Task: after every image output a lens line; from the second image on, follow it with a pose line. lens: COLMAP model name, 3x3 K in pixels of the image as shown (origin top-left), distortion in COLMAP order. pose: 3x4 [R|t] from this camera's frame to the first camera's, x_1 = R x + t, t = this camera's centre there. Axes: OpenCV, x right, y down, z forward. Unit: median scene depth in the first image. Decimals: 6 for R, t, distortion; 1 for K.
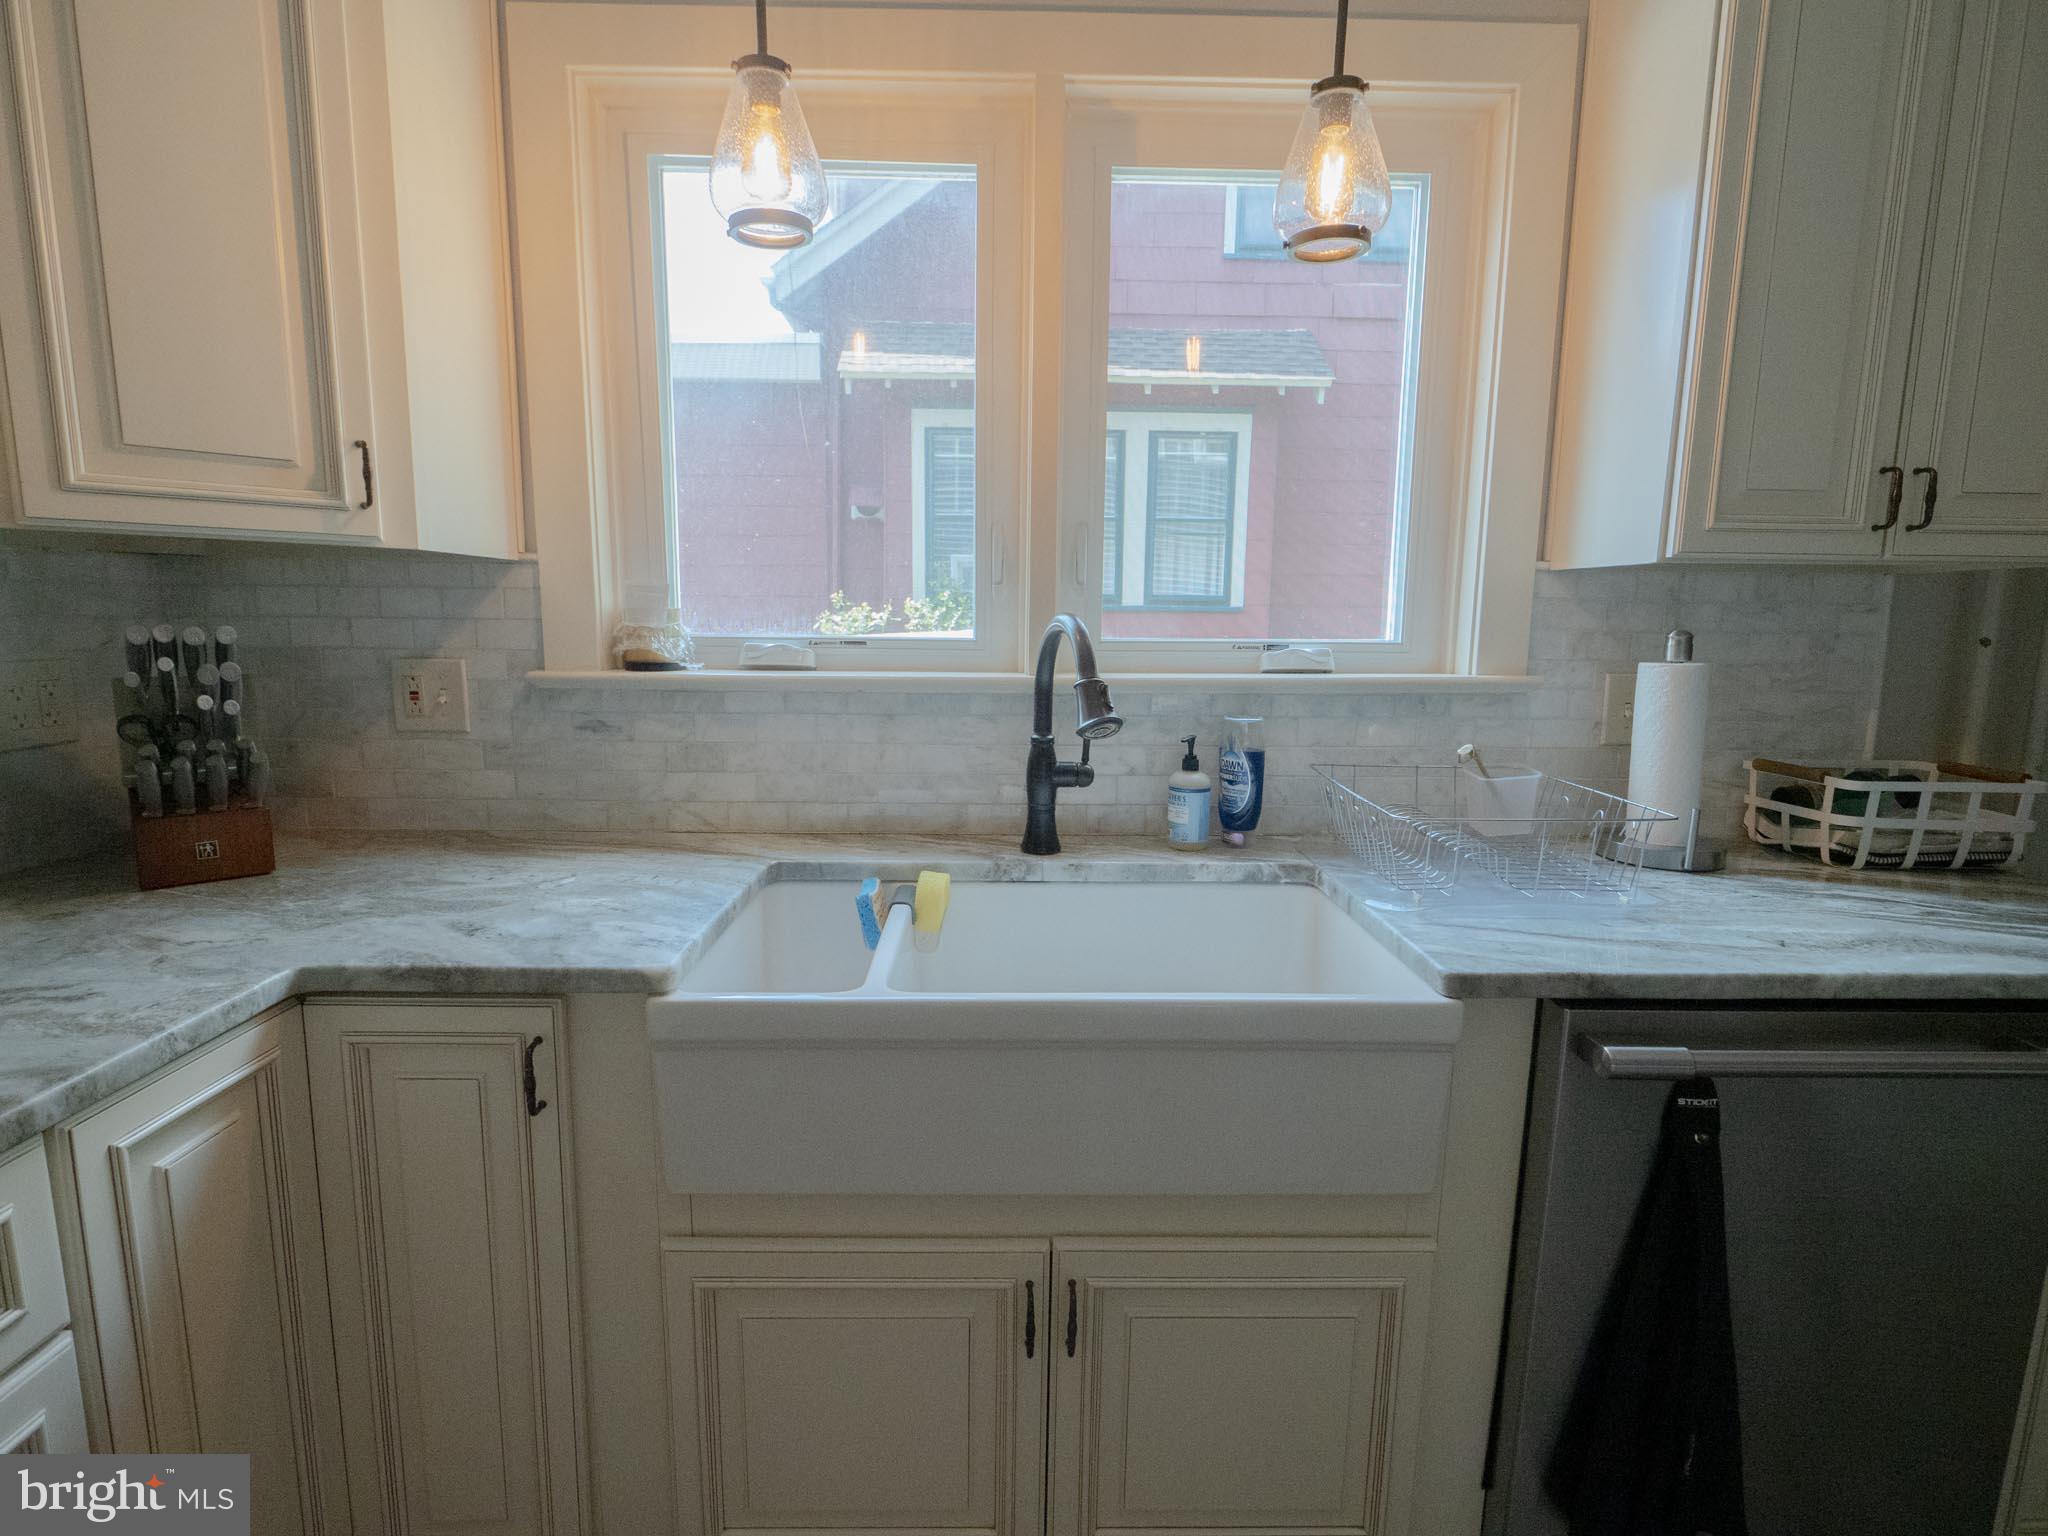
lens RADIAL K [[1015.9, 0, 1022.3], [0, 1015.9, 755.3], [0, 0, 1]] dist [-0.002550, 0.001464]
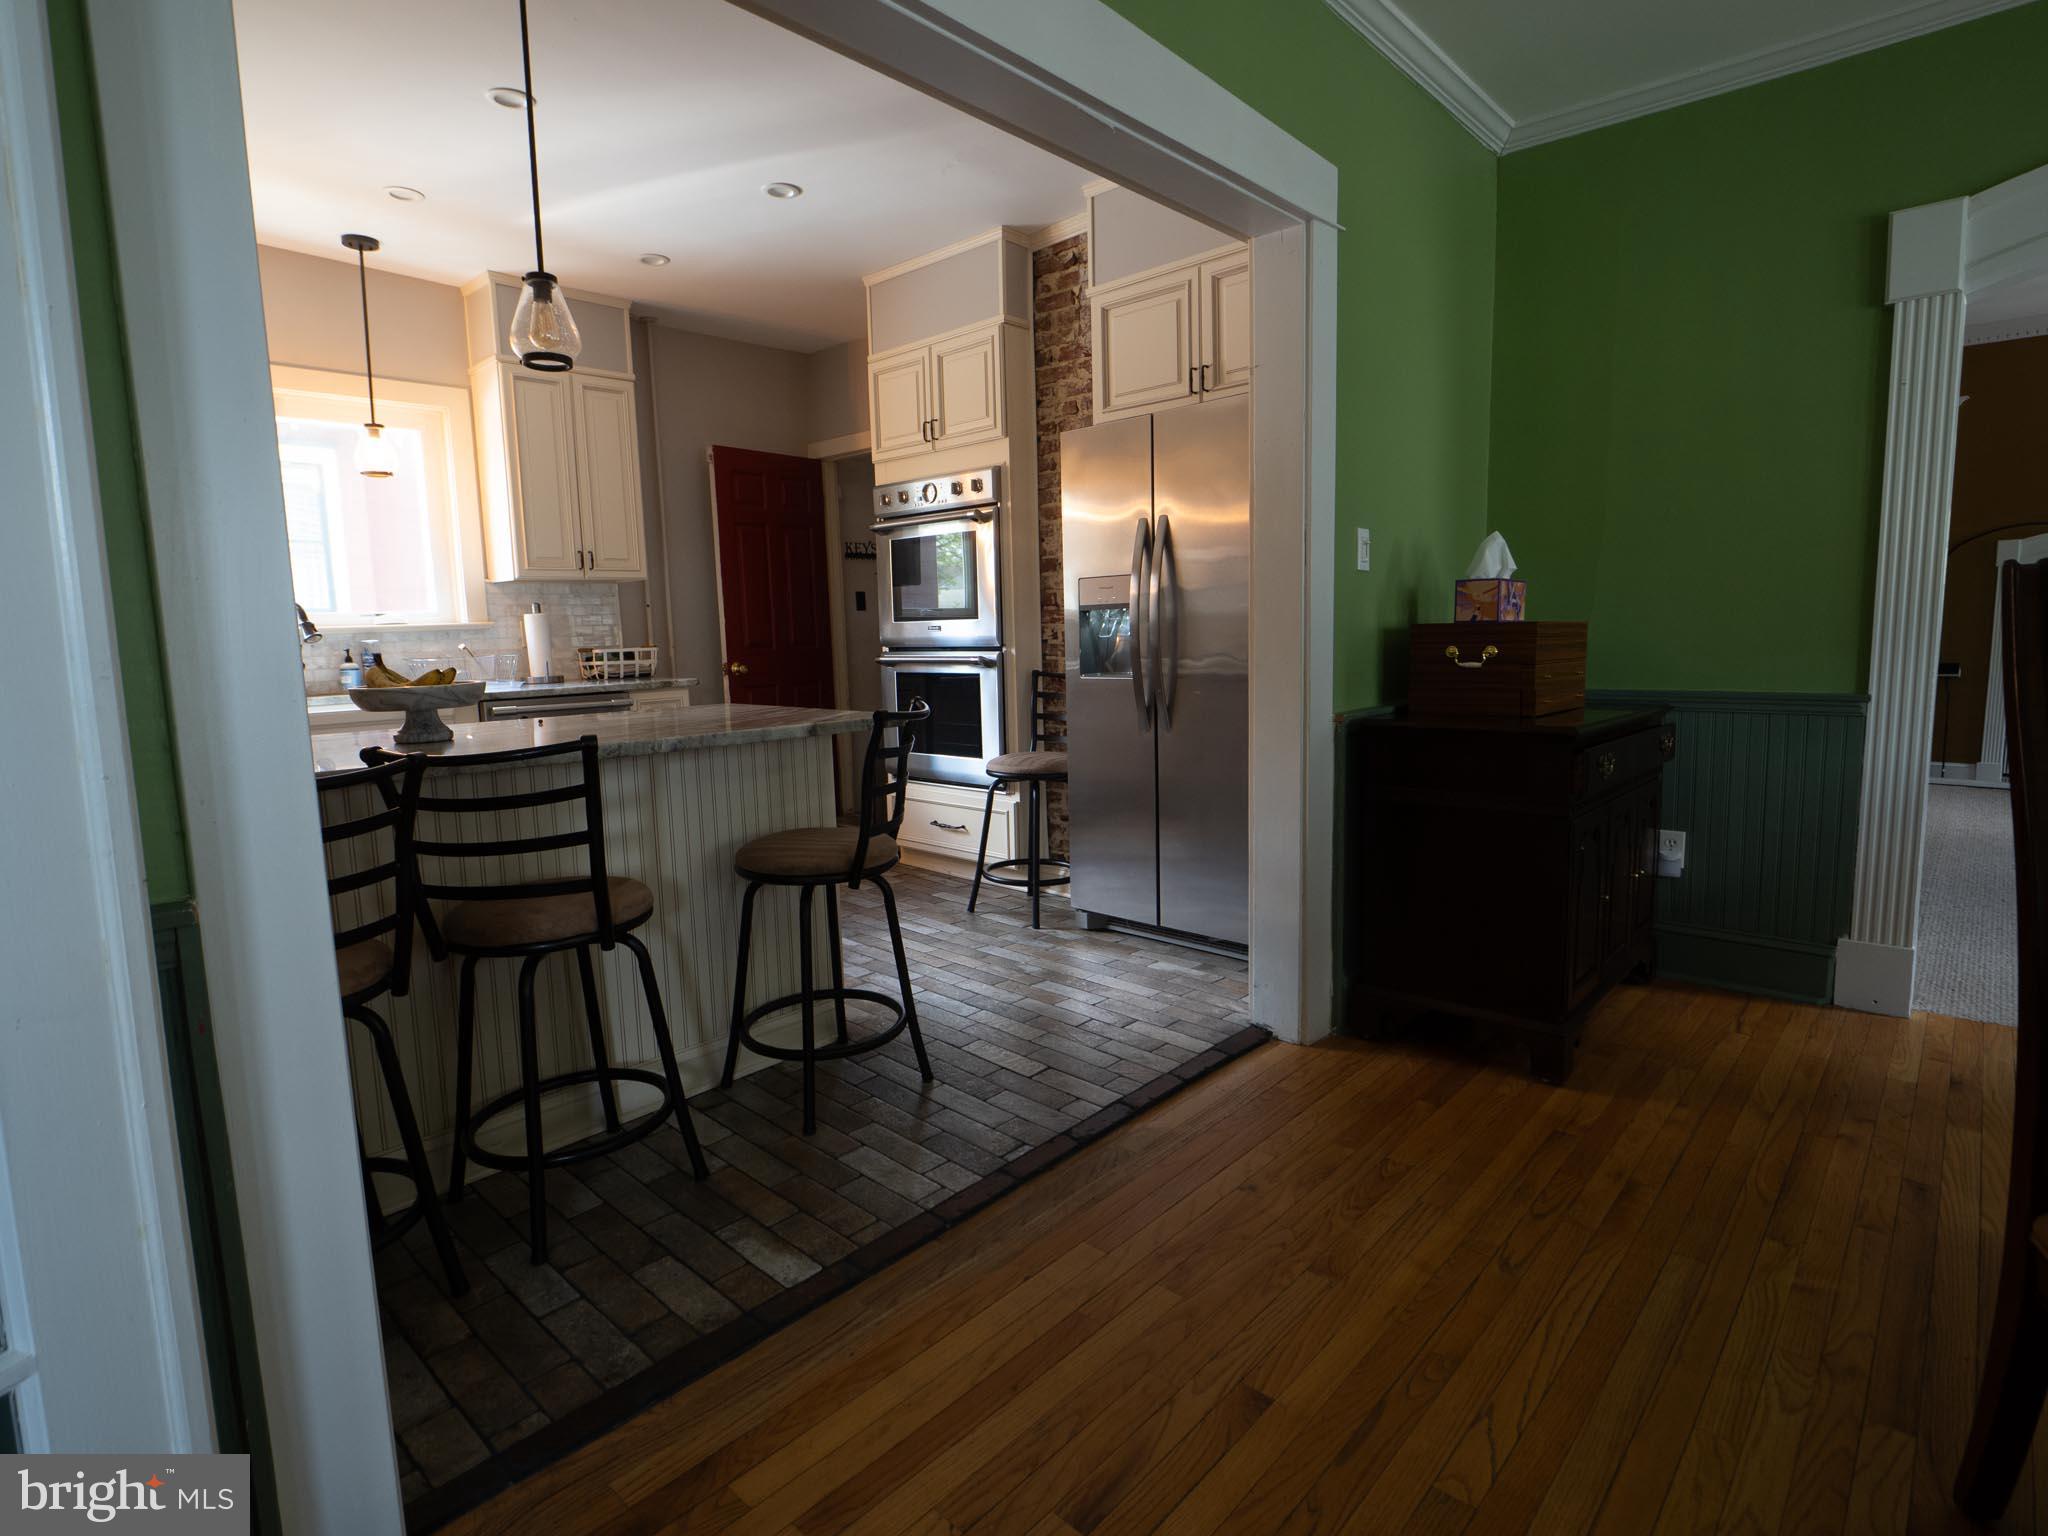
lens RADIAL K [[1015.9, 0, 1021.6], [0, 1015.9, 759.2], [0, 0, 1]] dist [-0.002550, 0.001464]
pose [[0.690365, -0.124764, 0.712622, -0.679471], [0.134471, 0.989982, 0.043053, 0.495676], [-0.710855, 0.066105, 0.700226, -2.590797]]
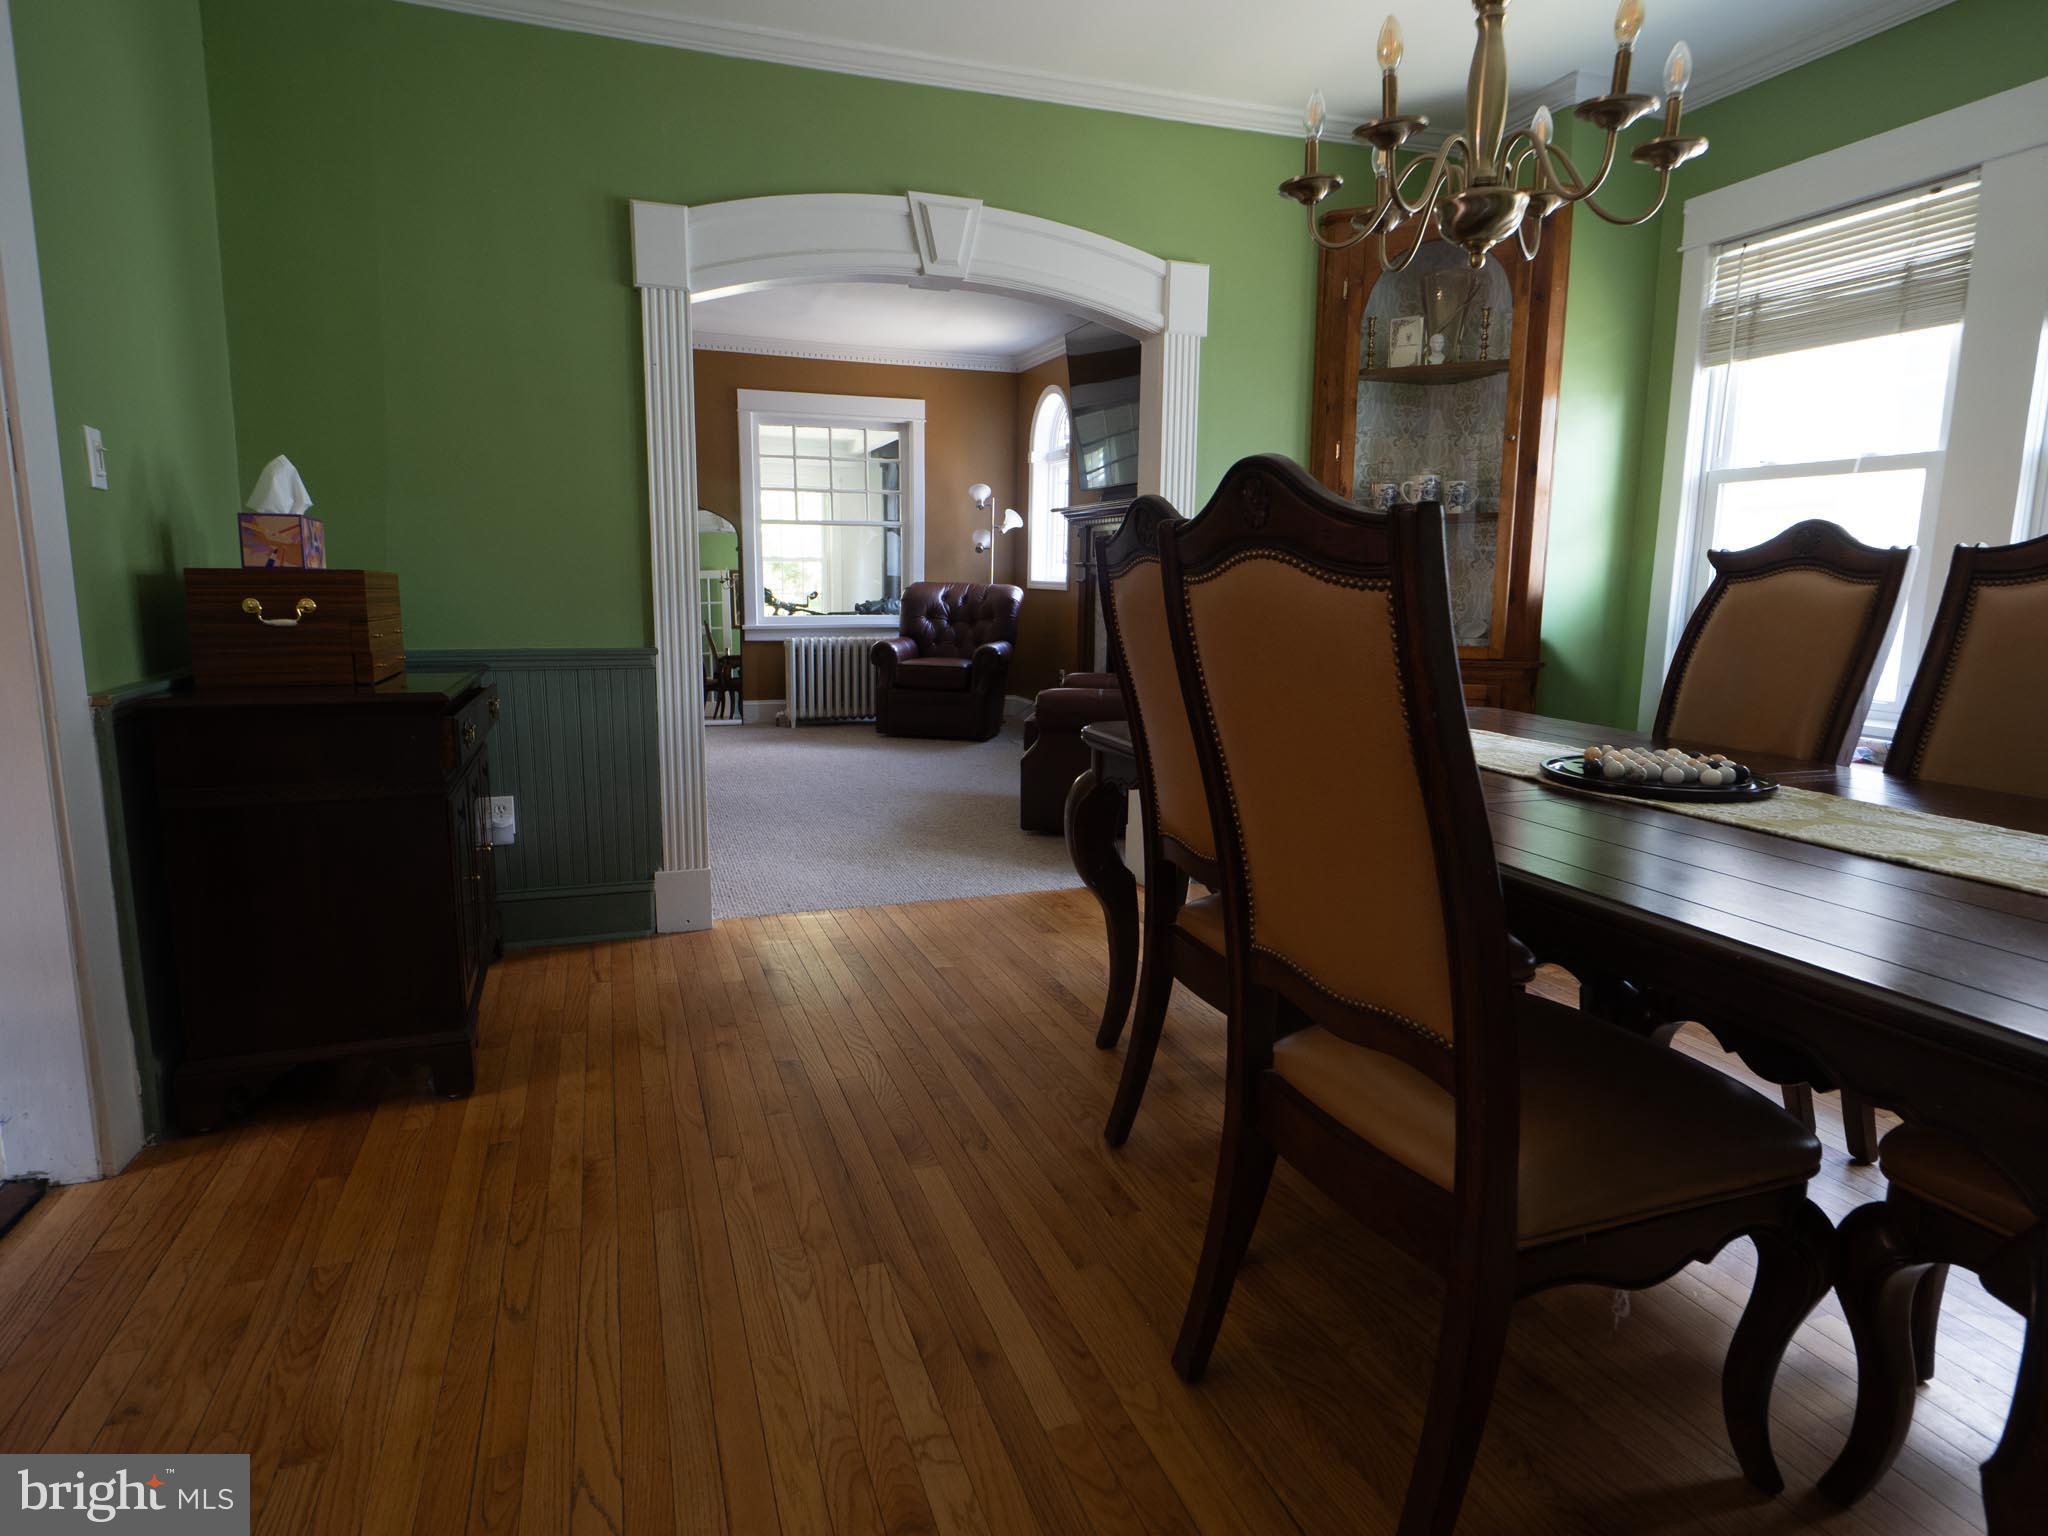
lens RADIAL K [[1127.2, 0, 1016.8], [0, 1127.2, 763.2], [0, 0, 1]] dist [-0.001068, -0.000633]
pose [[-0.293951, -0.175782, 0.939518, -0.639151], [0.117275, 0.968884, 0.217969, 0.479572], [-0.948599, 0.174254, -0.264189, -2.399939]]
